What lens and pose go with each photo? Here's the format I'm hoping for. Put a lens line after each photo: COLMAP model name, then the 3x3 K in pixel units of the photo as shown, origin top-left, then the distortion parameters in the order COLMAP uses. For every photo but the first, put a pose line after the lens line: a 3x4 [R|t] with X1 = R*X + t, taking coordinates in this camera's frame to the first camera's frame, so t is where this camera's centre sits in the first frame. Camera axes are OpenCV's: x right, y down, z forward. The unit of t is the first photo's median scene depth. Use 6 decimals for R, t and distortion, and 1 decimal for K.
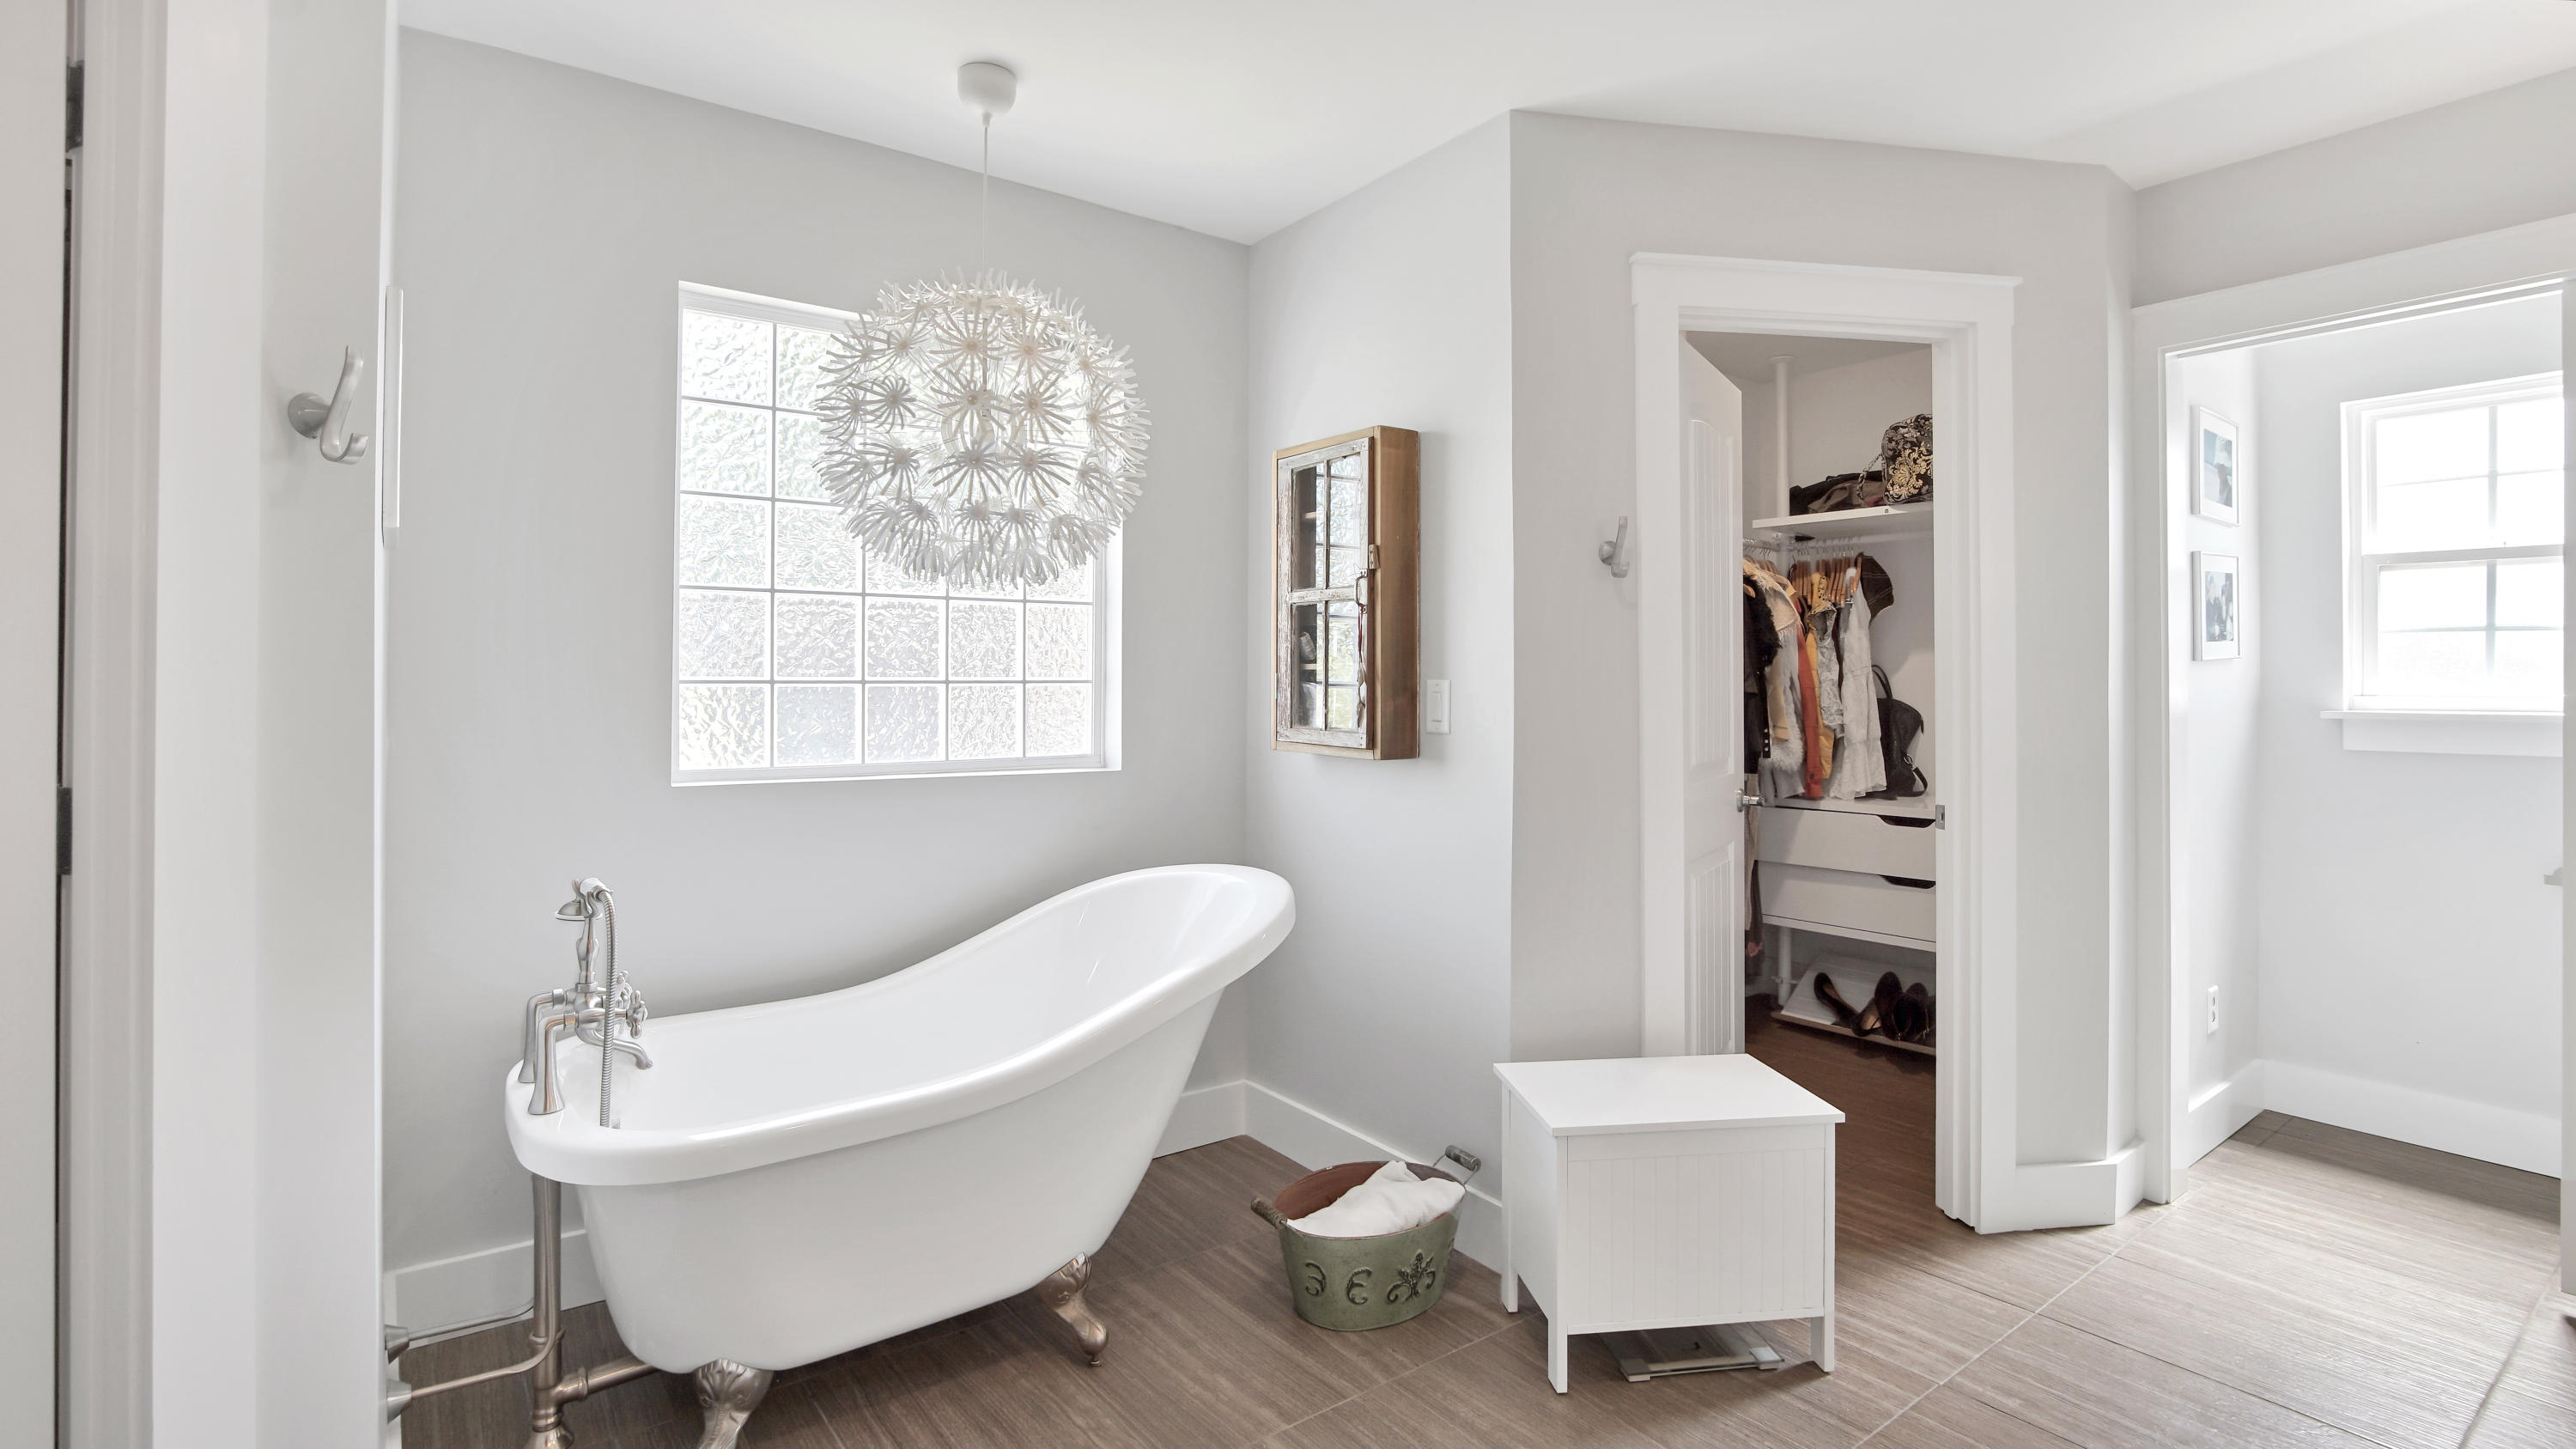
lens RADIAL K [[1174.4, 0, 1290.9], [0, 1174.4, 717.0], [0, 0, 1]] dist [-0.038265, 0.009710]
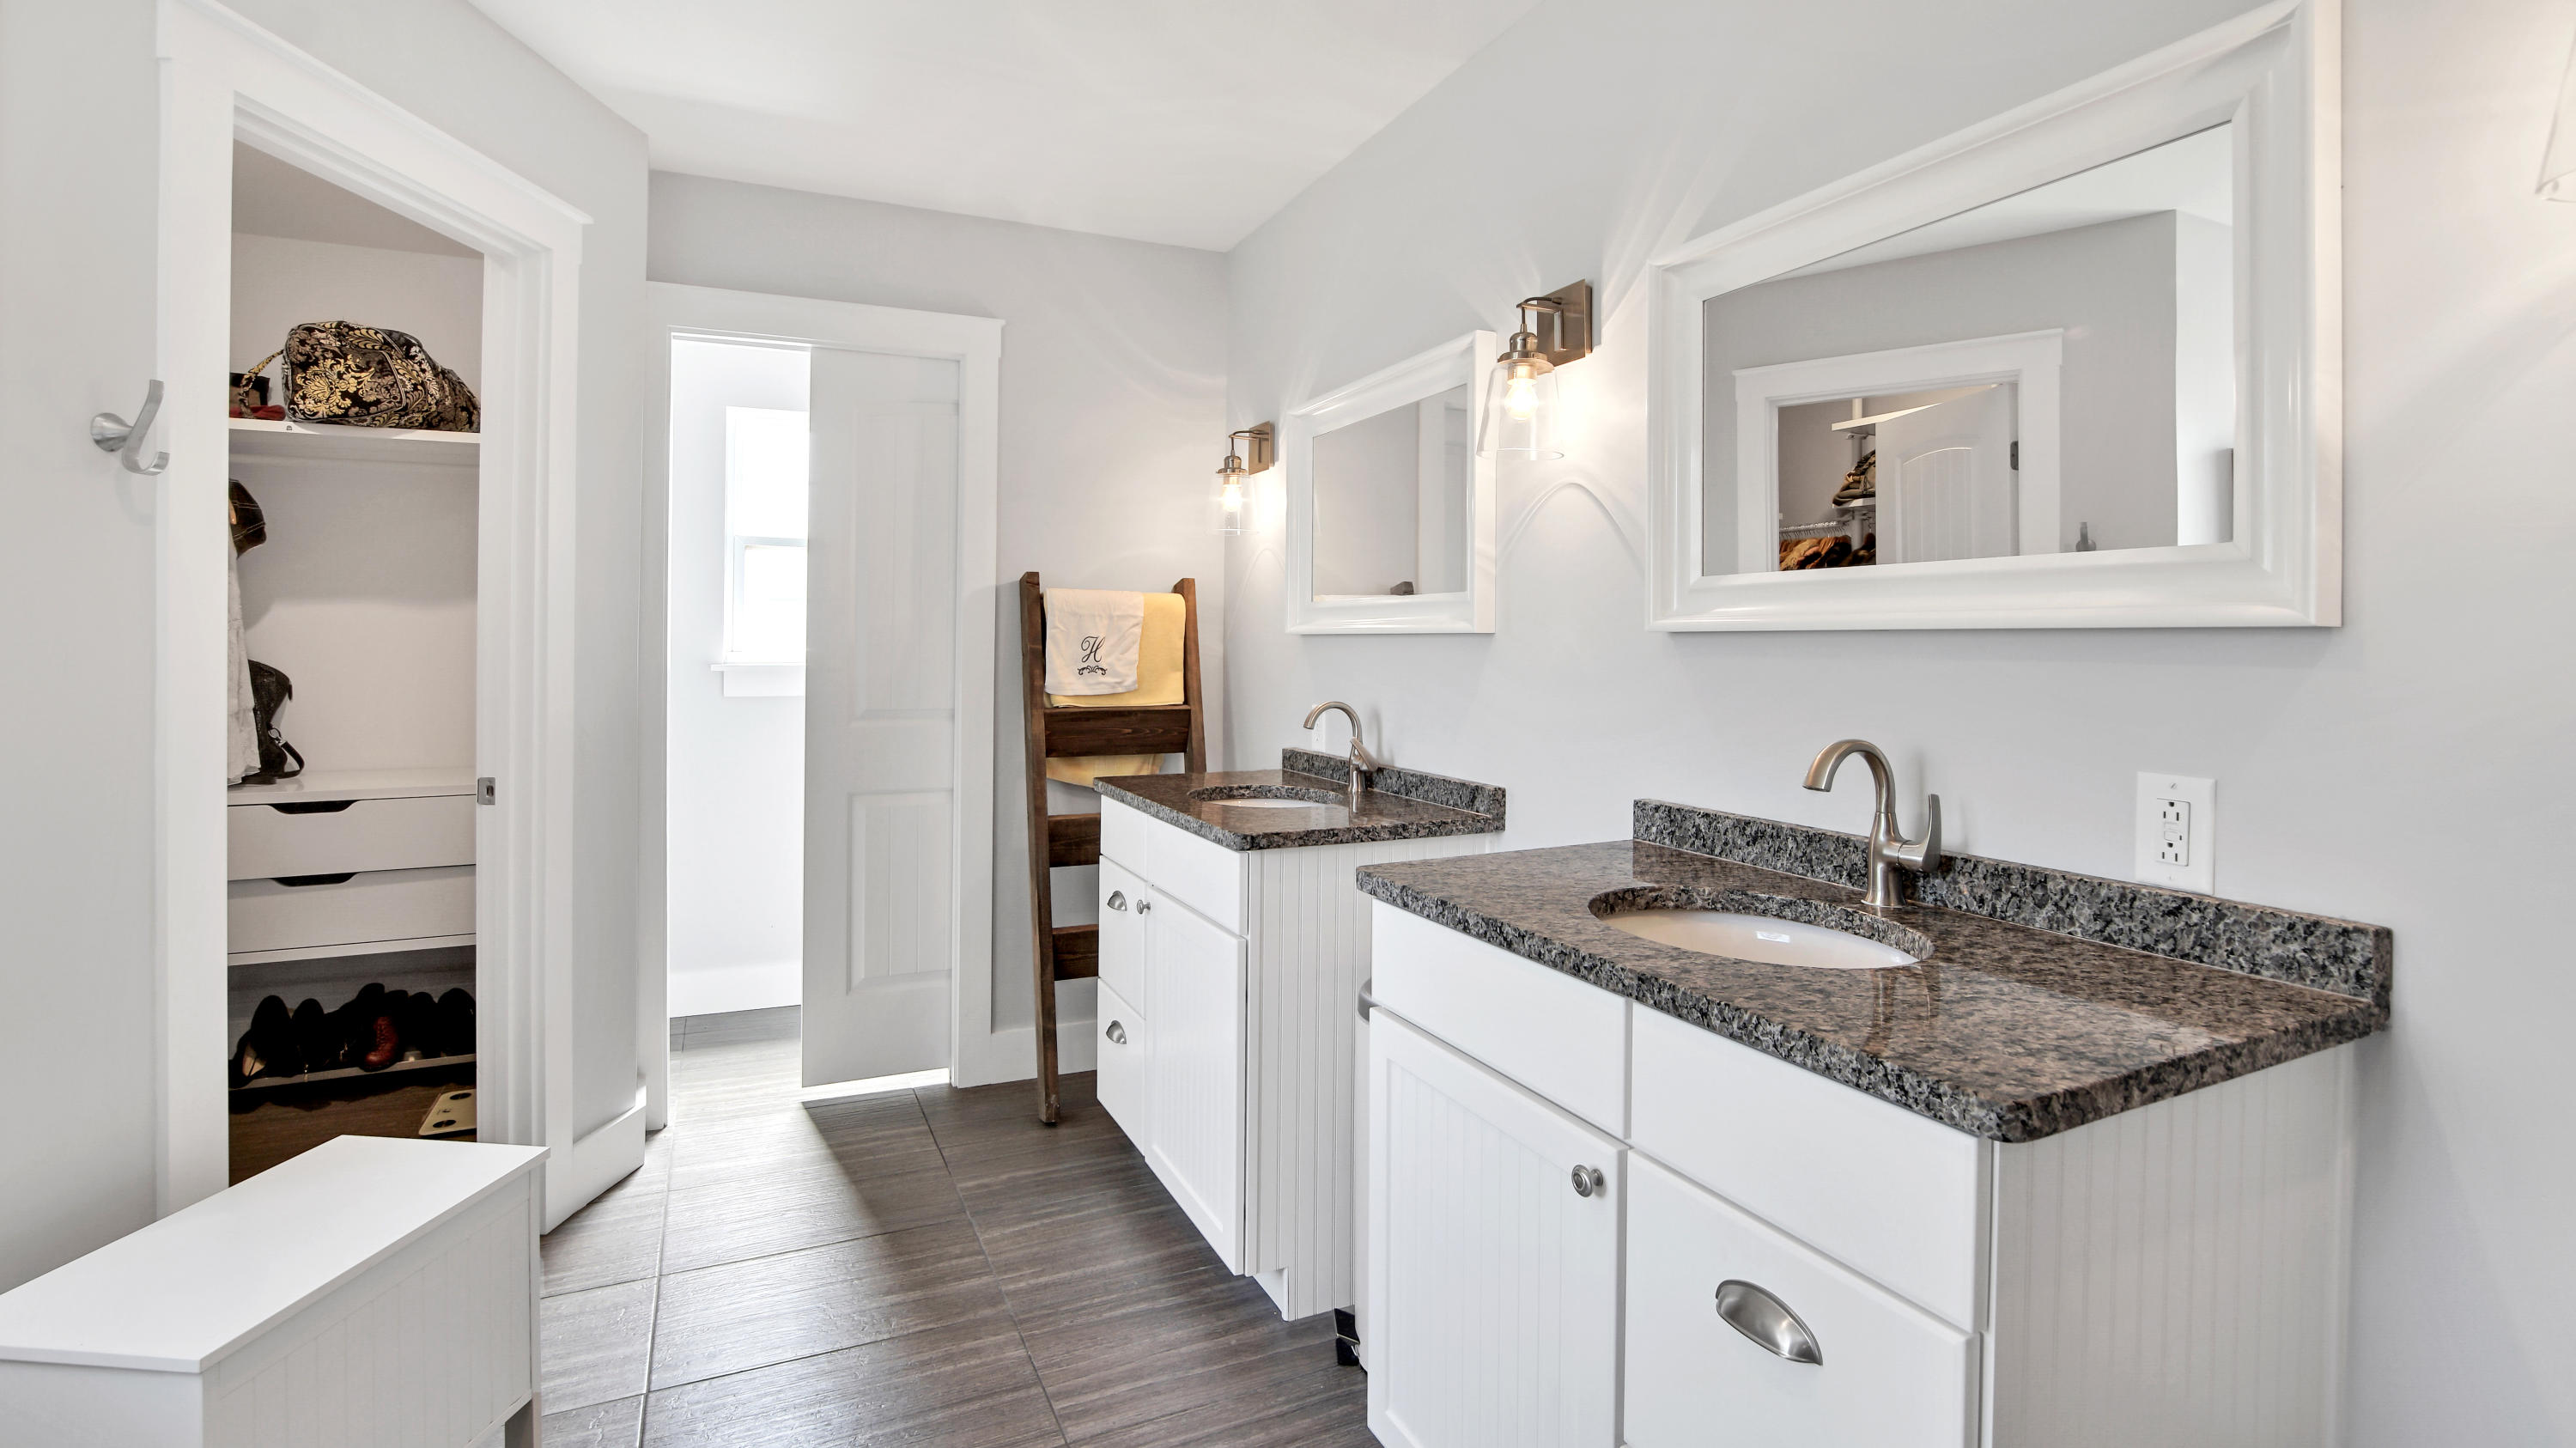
lens RADIAL K [[1161.6, 0, 1279.1], [0, 1161.6, 675.4], [0, 0, 1]] dist [-0.029235, 0.009011]
pose [[0.223123, -0.025466, 0.974458, -0.124465], [0.024883, 0.999482, 0.020423, -0.004130], [-0.974473, 0.019691, 0.223641, 0.166413]]
